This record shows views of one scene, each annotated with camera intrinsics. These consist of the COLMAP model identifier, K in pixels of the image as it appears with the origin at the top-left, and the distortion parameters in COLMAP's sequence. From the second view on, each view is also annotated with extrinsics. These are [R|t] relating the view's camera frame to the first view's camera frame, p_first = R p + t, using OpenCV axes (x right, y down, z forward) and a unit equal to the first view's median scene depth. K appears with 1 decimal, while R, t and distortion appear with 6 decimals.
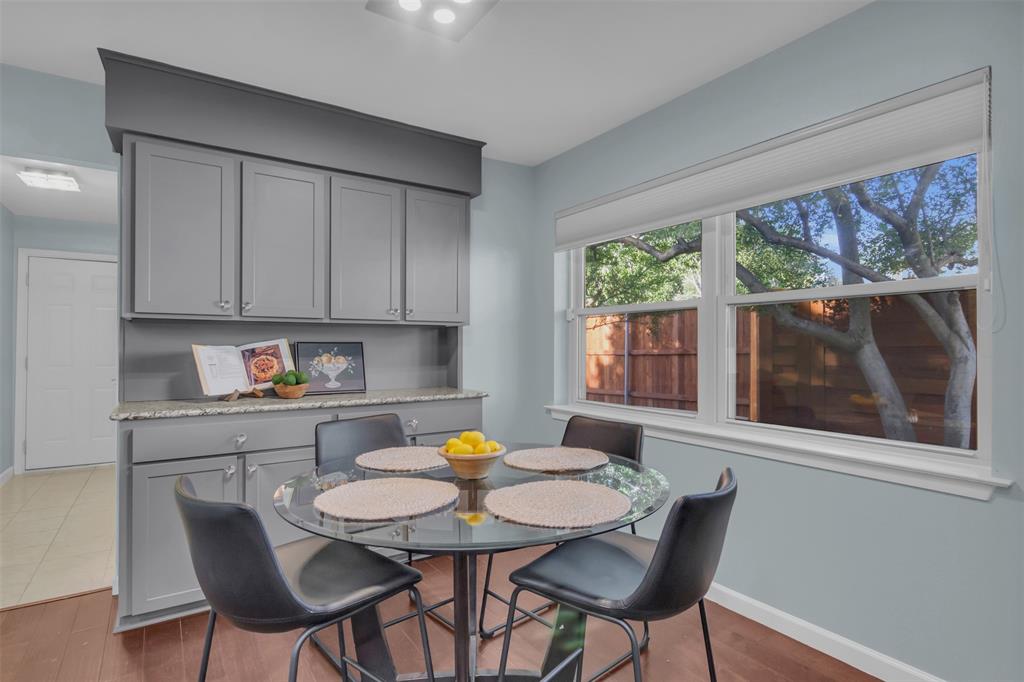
lens RADIAL K [[525.9, 0, 511.1], [0, 525.9, 342.8], [0, 0, 1]] dist [0.003804, 0.000094]
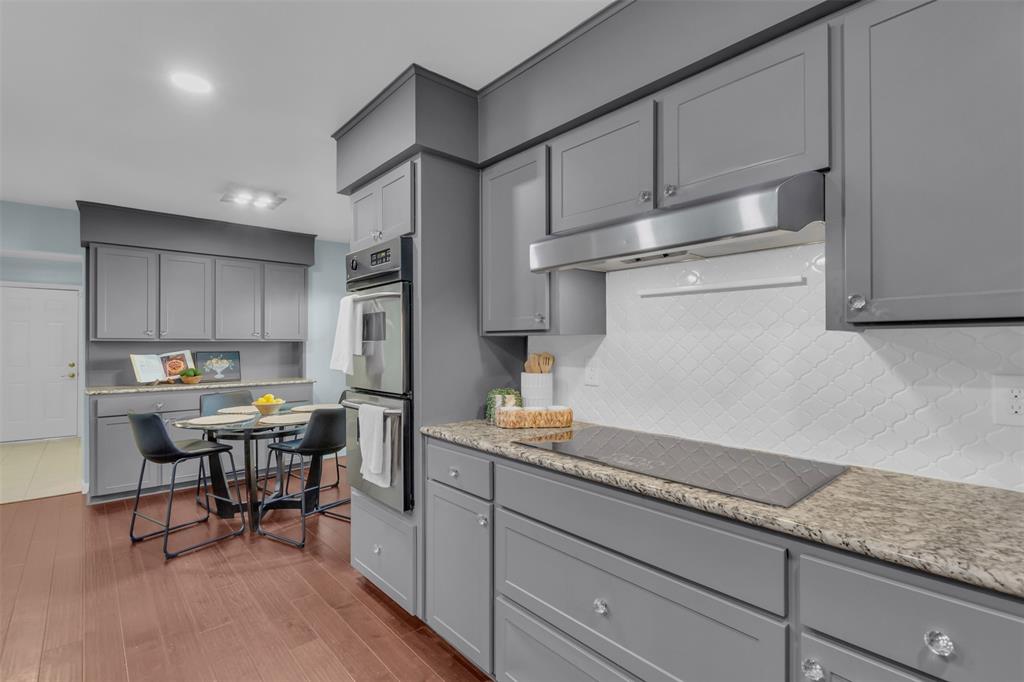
lens RADIAL K [[472.6, 0, 513.3], [0, 472.6, 343.2], [0, 0, 1]] dist [-0.002583, -0.000843]
pose [[0.988710, -0.001060, 0.149835, 0.417592], [0.000355, 0.999989, 0.004730, -0.039354], [-0.149838, -0.004623, 0.988700, -0.736840]]
